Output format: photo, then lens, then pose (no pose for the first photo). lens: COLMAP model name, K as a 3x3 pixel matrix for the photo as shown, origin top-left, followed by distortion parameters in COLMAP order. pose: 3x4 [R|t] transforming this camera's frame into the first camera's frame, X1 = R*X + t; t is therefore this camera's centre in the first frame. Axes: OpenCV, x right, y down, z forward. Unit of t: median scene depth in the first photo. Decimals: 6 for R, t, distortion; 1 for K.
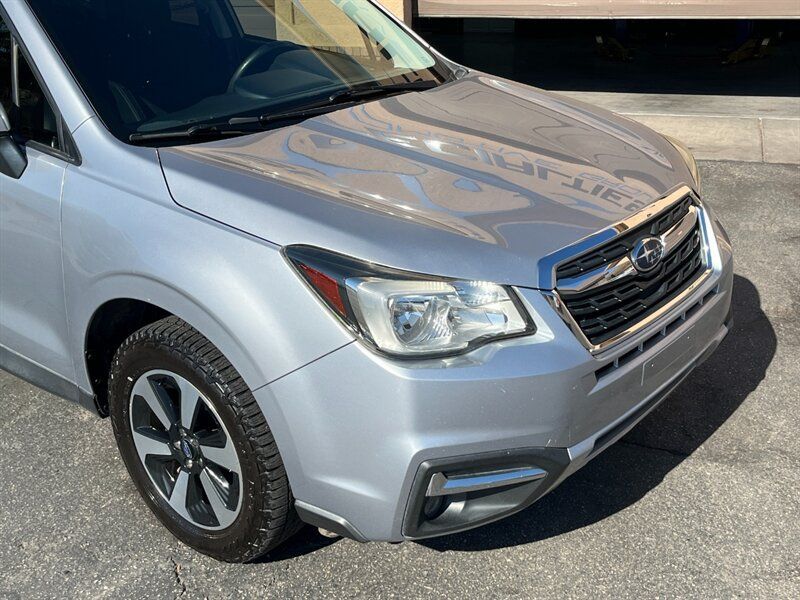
lens RADIAL K [[933.1, 0, 400.0], [0, 933.1, 300.0], [0, 0, 1]] dist [0.139635, -0.347388]
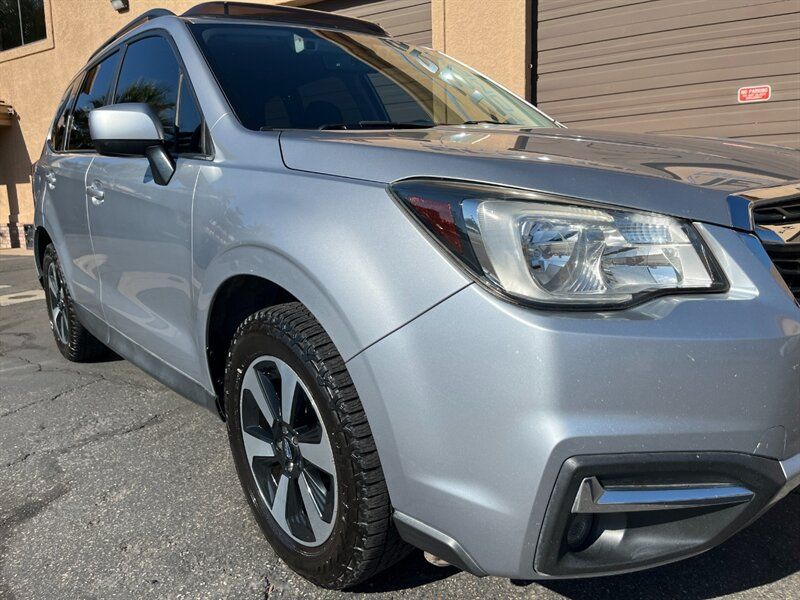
lens RADIAL K [[616.4, 0, 404.8], [0, 616.4, 299.5], [0, 0, 1]] dist [0.074639, -0.099662]
pose [[0.982939, 0.015061, -0.183316, -0.010144], [-0.047577, 0.983542, -0.174301, 0.127582], [0.177674, 0.180049, 0.967478, 0.460259]]
